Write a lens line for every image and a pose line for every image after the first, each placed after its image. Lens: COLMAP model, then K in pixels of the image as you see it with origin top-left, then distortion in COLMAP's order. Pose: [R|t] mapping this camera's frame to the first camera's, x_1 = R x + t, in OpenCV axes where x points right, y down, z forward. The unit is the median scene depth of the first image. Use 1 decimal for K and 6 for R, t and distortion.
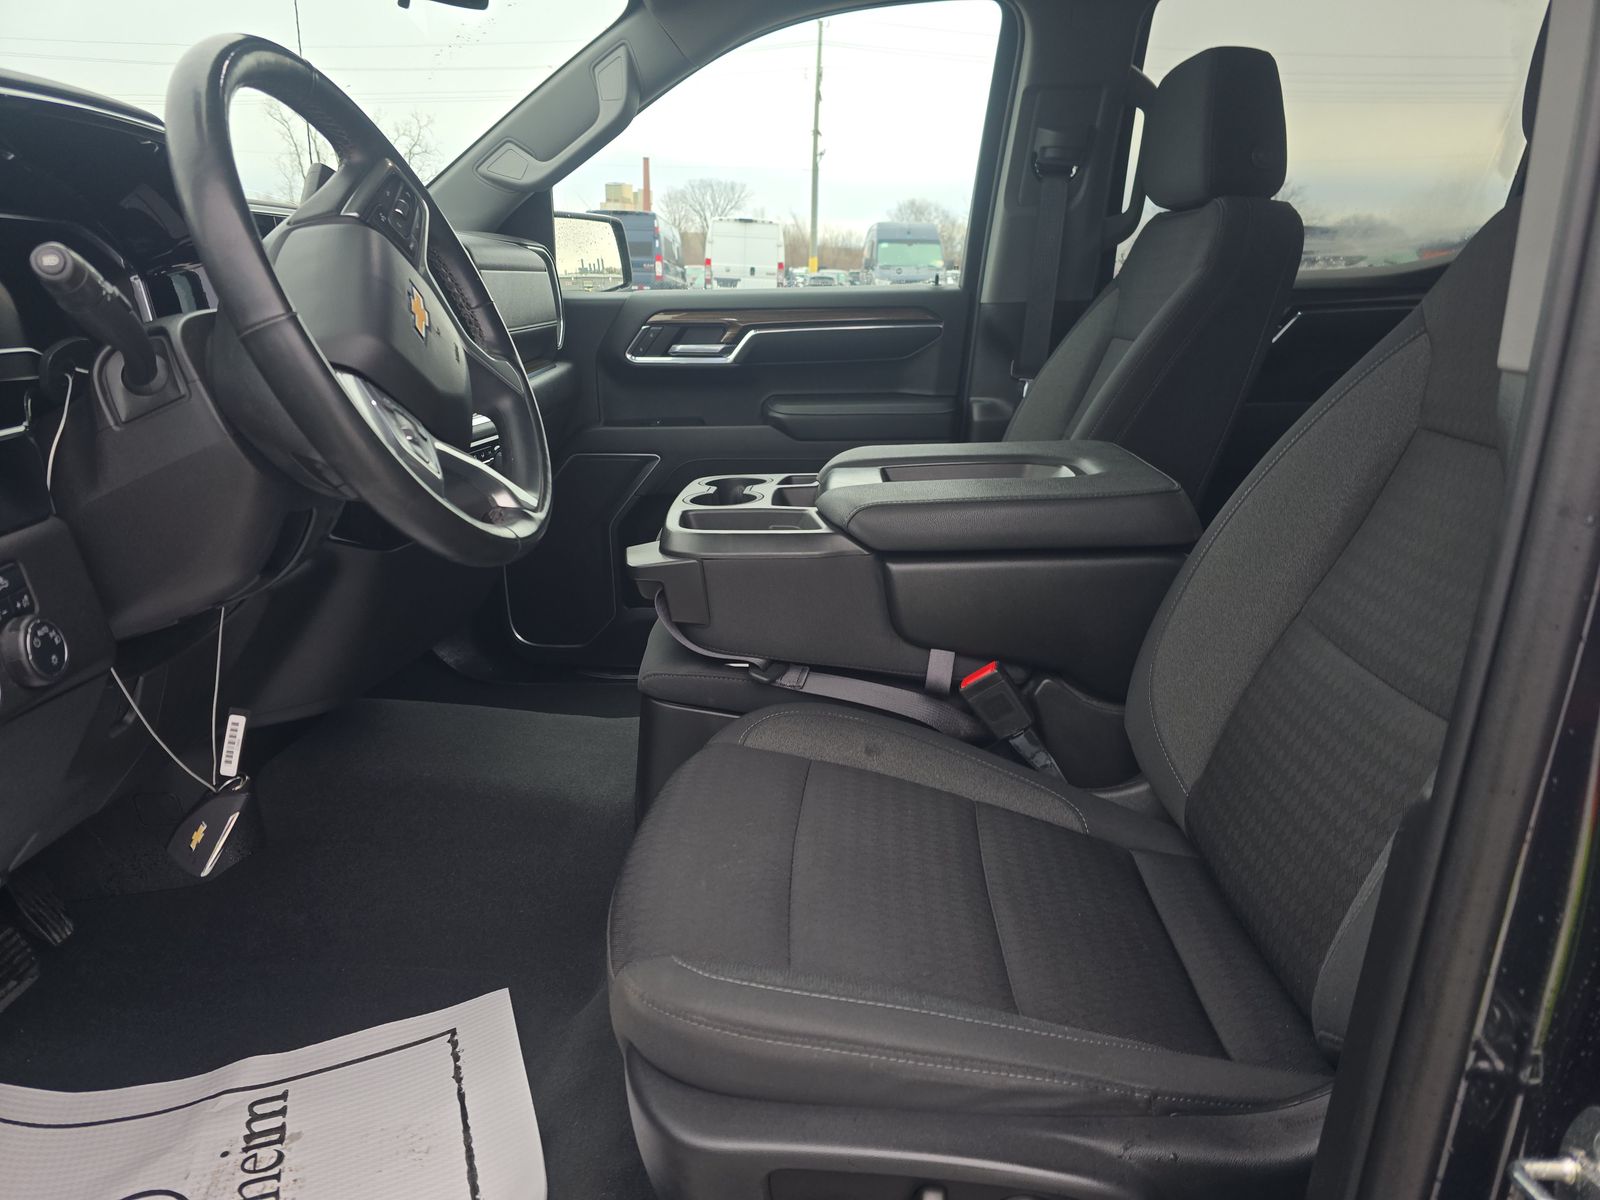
lens RADIAL K [[1053.3, 0, 804.2], [0, 1053.3, 599.6], [0, 0, 1]] dist [0.008182, 0.002102]
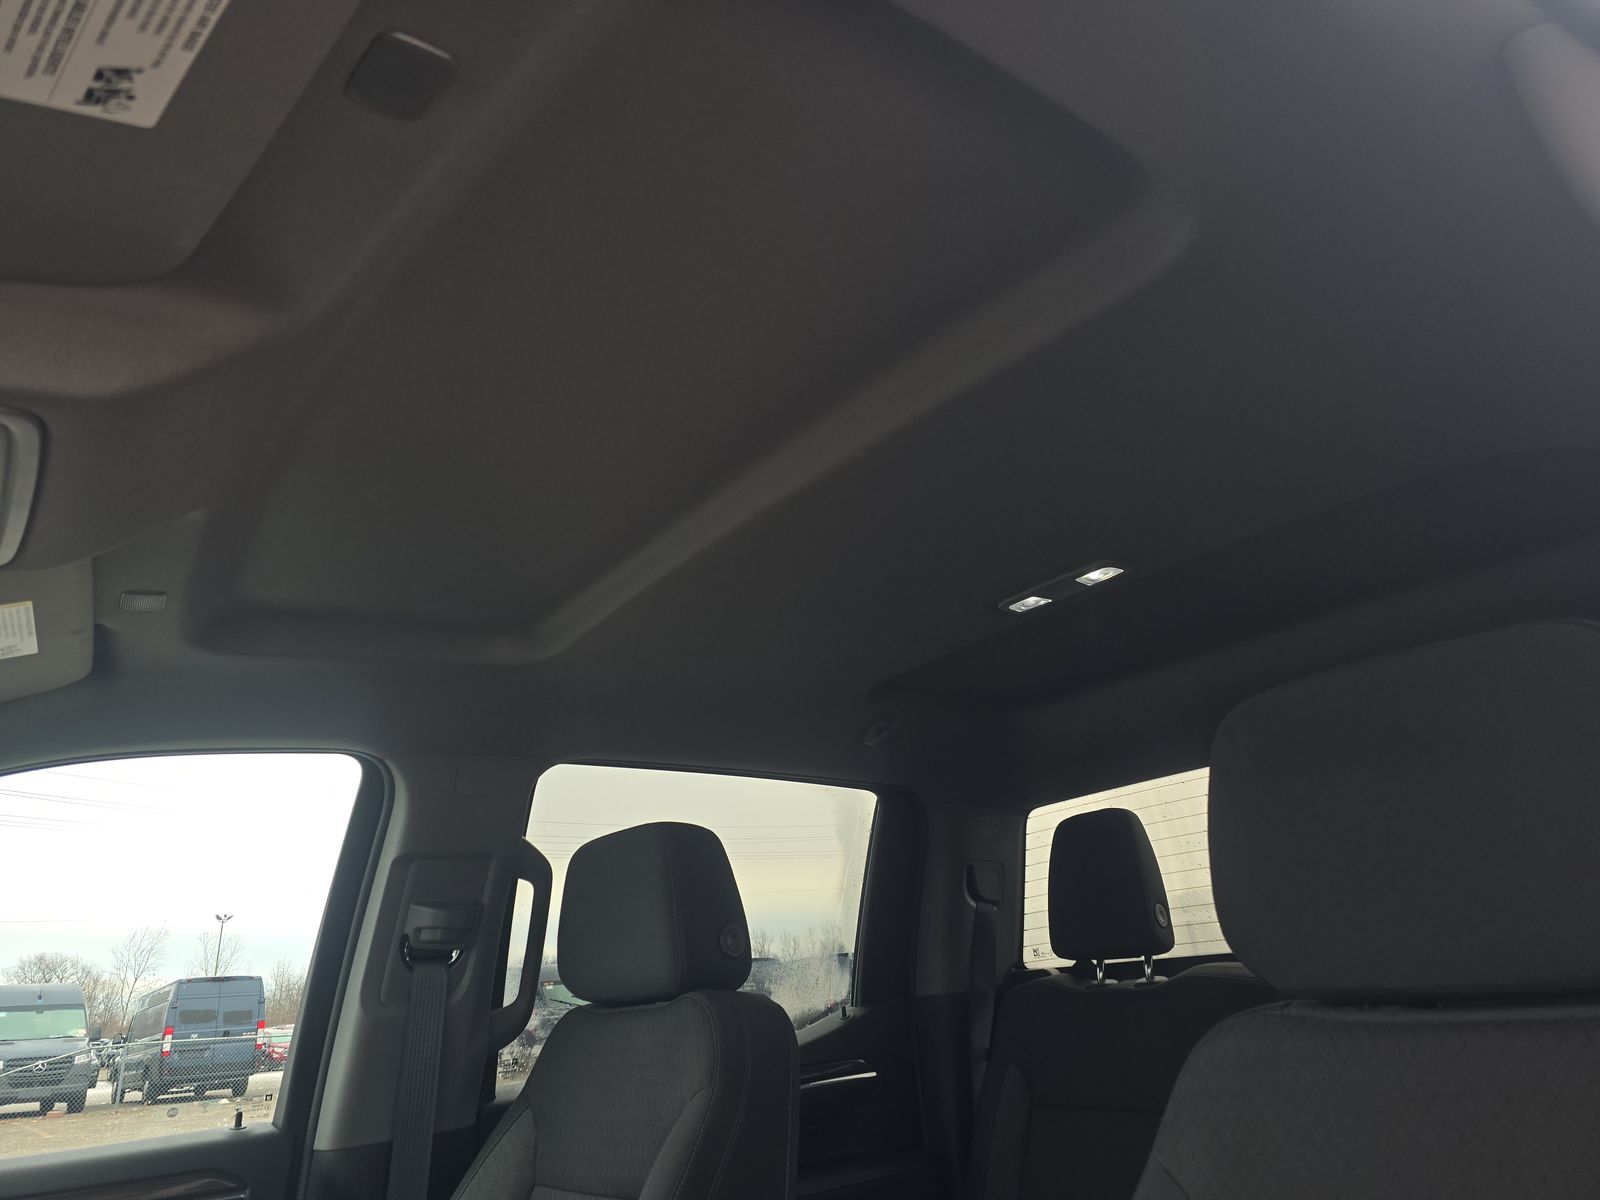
lens RADIAL K [[1053.3, 0, 799.1], [0, 1053.3, 600.4], [0, 0, 1]] dist [0.008182, 0.002102]
pose [[0.770341, 0.169562, 0.614673, -0.075935], [0.252594, 0.803976, -0.538348, -0.130112], [-0.585466, 0.569974, 0.576506, 0.243550]]
